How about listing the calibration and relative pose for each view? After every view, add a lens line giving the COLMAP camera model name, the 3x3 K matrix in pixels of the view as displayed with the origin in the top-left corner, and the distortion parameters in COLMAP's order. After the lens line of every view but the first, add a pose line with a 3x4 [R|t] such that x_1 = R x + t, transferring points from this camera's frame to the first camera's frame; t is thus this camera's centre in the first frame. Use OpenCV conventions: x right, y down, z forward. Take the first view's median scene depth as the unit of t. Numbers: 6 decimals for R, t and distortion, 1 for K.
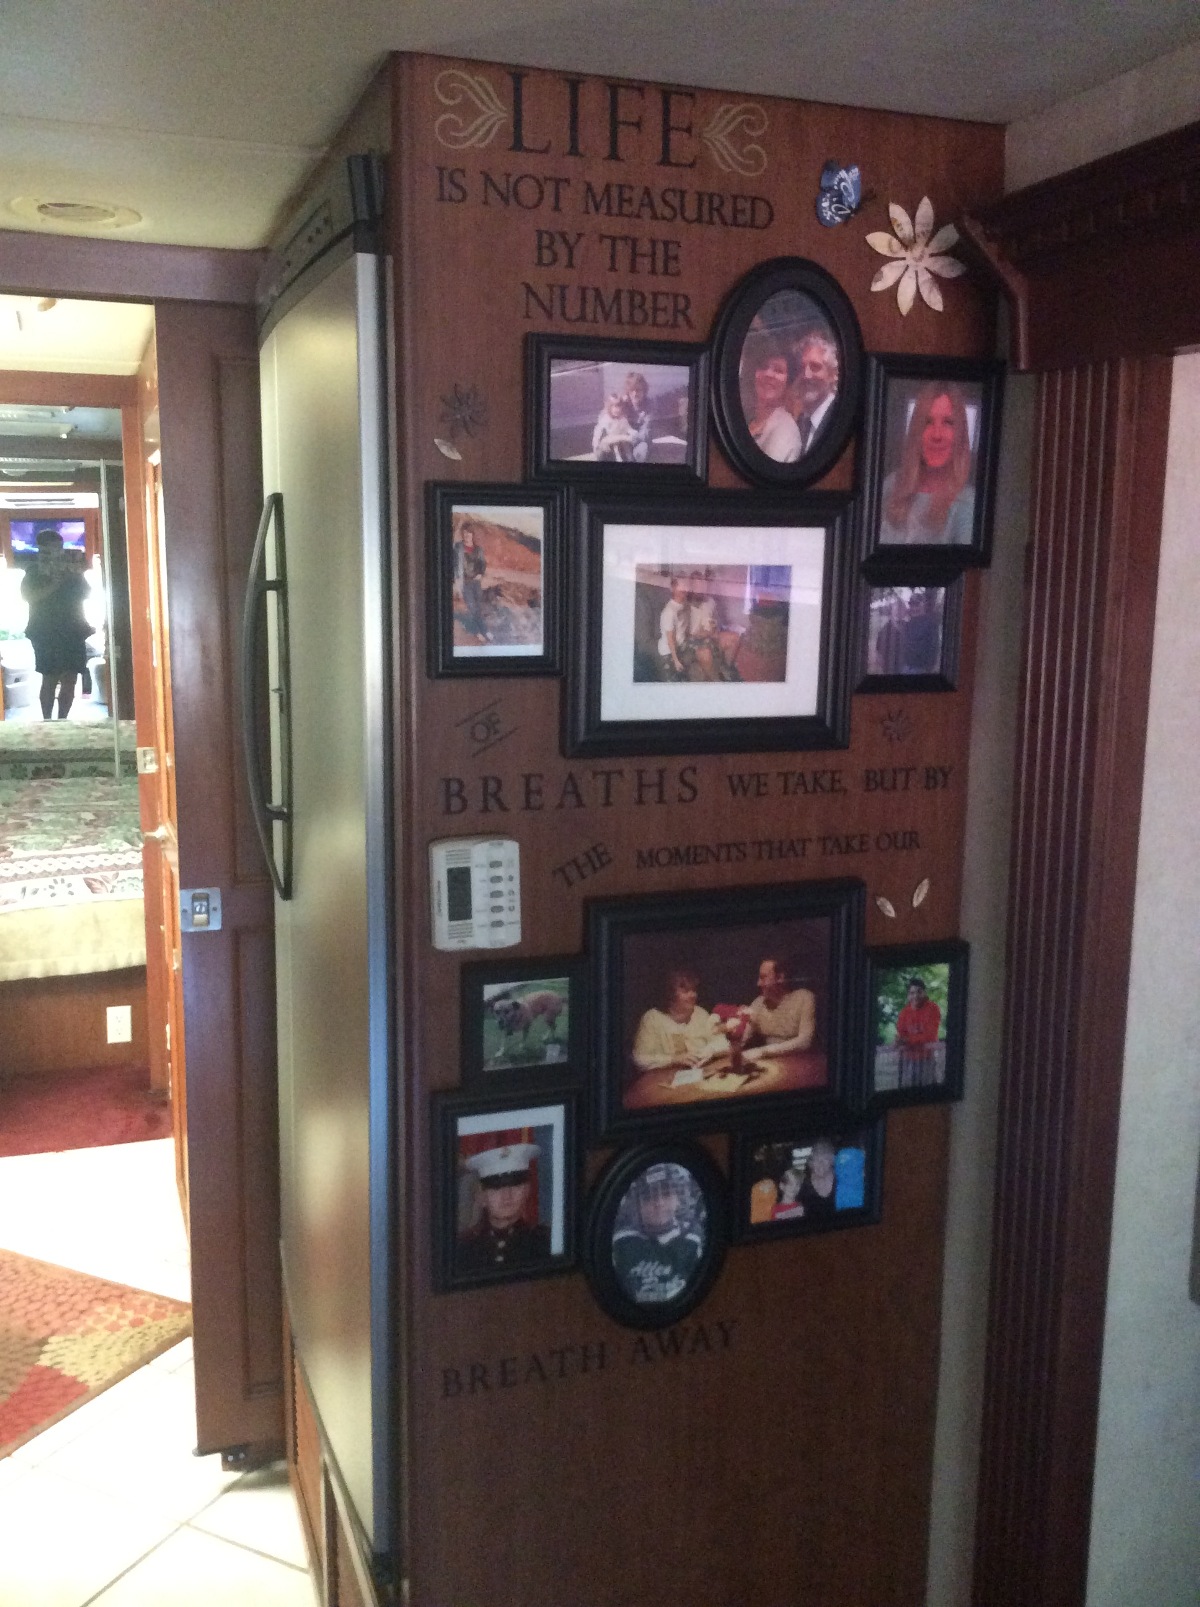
lens RADIAL K [[1468.3, 0, 624.7], [0, 1468.3, 822.4], [0, 0, 1]] dist [0.084633, -0.149788]
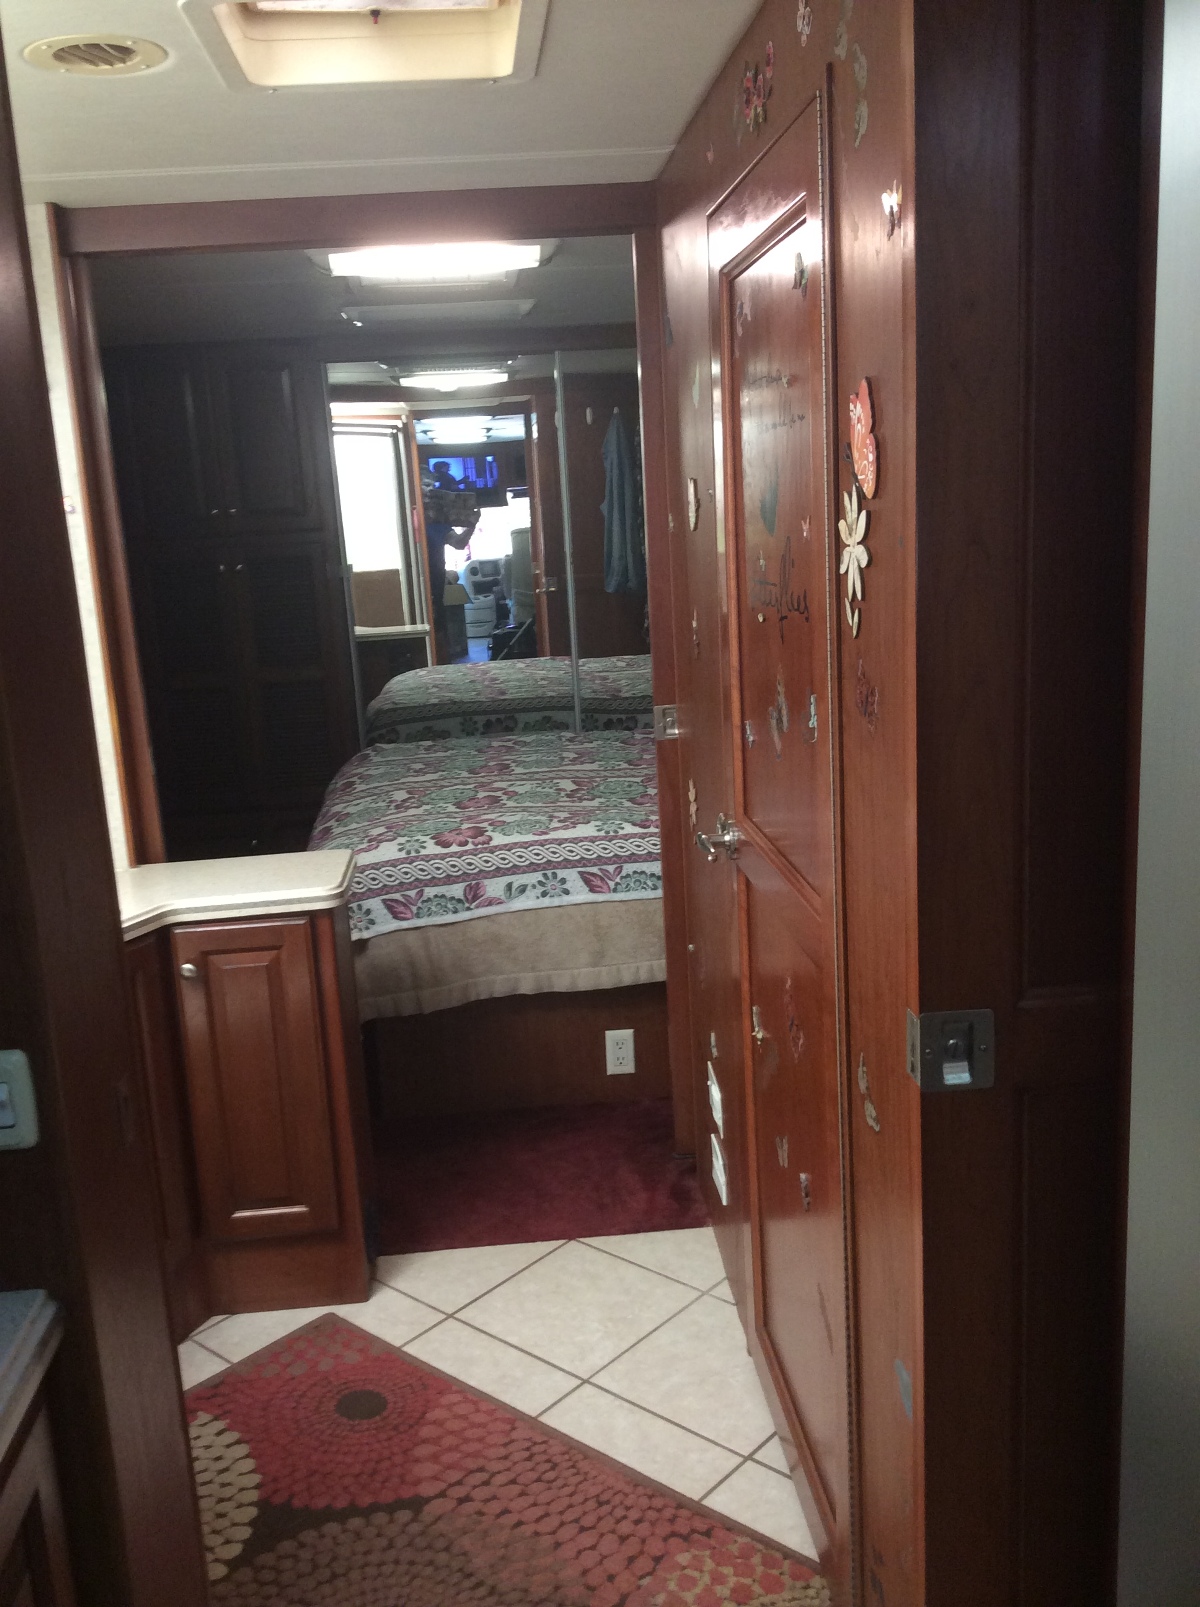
lens RADIAL K [[1468.3, 0, 639.8], [0, 1468.3, 832.2], [0, 0, 1]] dist [0.084633, -0.149788]
pose [[0.970182, -0.003829, -0.242348, -0.406278], [0.018020, 0.998248, 0.056367, -0.074892], [0.241707, -0.059053, 0.968551, 0.710023]]
